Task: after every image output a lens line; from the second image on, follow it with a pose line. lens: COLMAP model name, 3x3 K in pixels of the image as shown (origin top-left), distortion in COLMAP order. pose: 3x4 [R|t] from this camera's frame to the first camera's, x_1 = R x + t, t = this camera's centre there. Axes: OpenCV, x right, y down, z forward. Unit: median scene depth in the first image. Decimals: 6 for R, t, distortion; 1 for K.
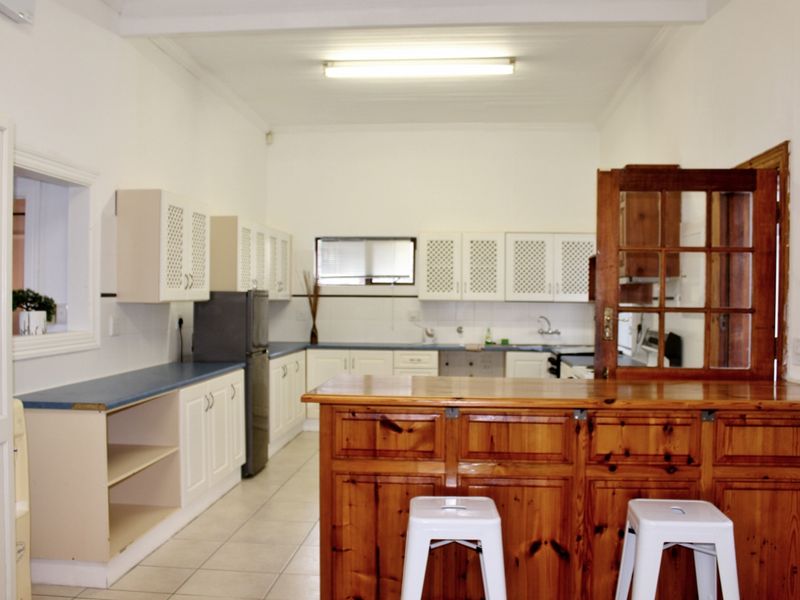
lens RADIAL K [[806.3, 0, 400.0], [0, 806.3, 300.0], [0, 0, 1]] dist [-0.085644, 0.031824]
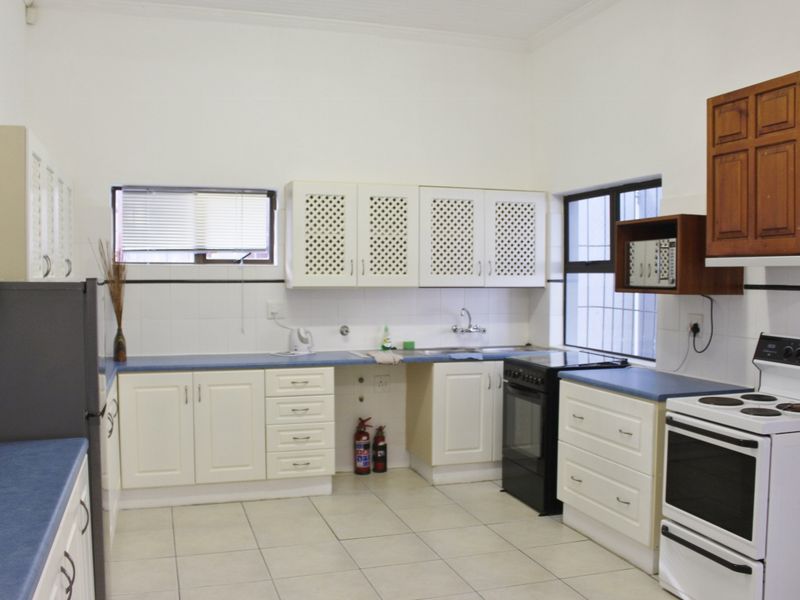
lens RADIAL K [[806.3, 0, 400.0], [0, 806.3, 300.0], [0, 0, 1]] dist [-0.085644, 0.031824]
pose [[0.918992, -0.018454, 0.393845, -0.148871], [0.005767, 0.999426, 0.033373, -0.010404], [-0.394235, -0.028399, 0.918571, 0.369738]]
